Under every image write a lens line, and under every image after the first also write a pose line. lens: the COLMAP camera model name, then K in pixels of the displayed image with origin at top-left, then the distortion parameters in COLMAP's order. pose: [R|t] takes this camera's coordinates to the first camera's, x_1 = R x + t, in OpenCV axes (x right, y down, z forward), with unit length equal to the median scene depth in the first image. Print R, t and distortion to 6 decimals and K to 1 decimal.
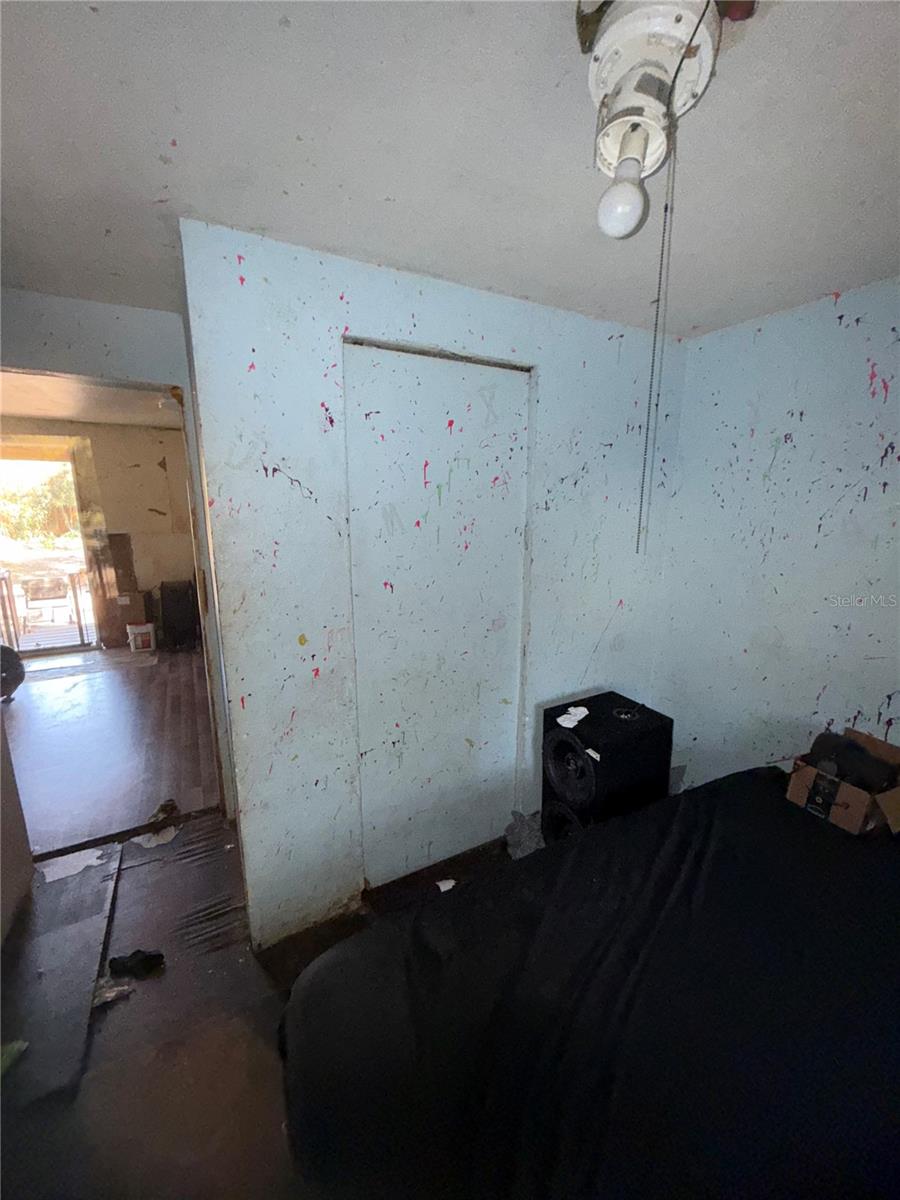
lens RADIAL K [[479.9, 0, 446.2], [0, 479.9, 598.0], [0, 0, 1]] dist [-0.000576, -0.000194]
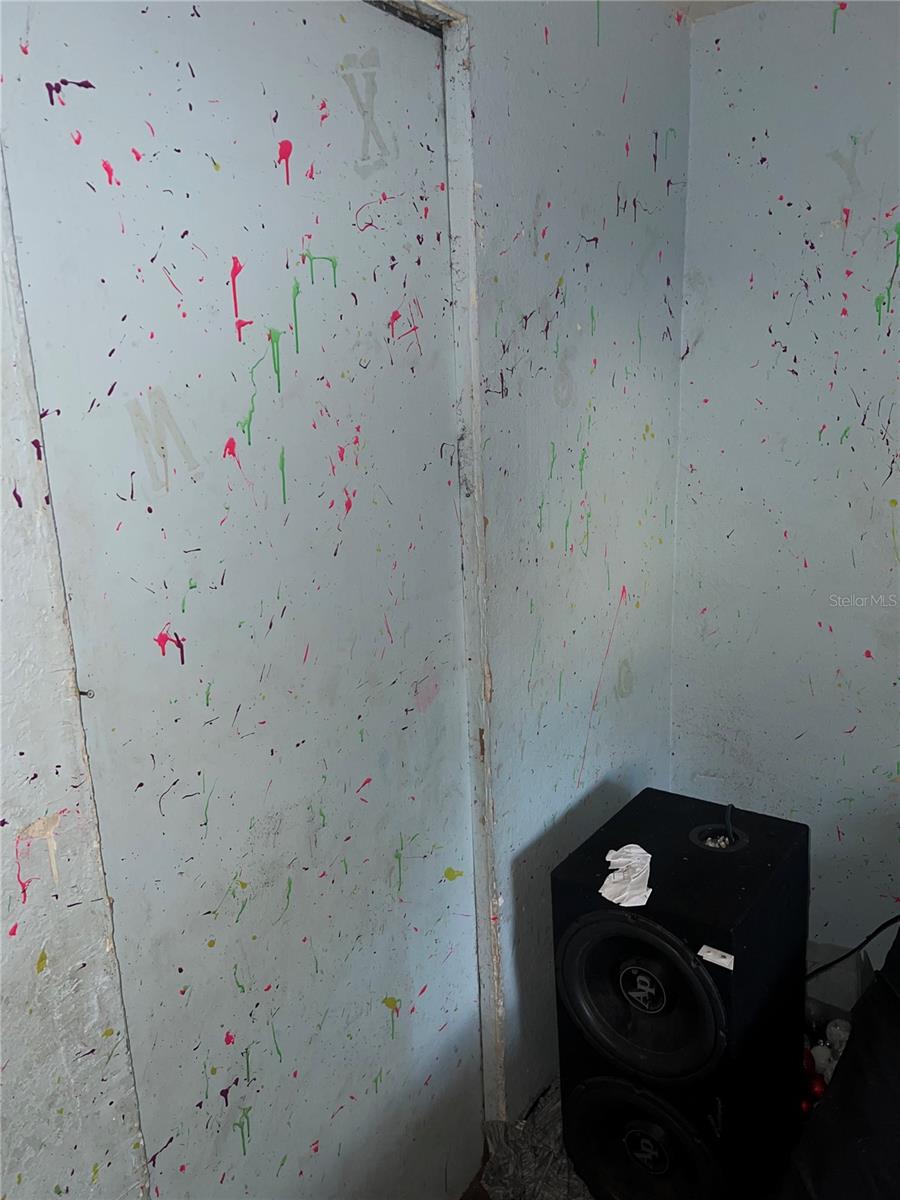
lens RADIAL K [[921.6, 0, 452.2], [0, 921.6, 602.5], [0, 0, 1]] dist [0.056524, -0.066915]
pose [[0.899858, -0.141940, 0.412441, -0.180065], [0.138683, 0.989608, 0.037992, -0.044662], [-0.413548, 0.023011, 0.910192, 0.306413]]
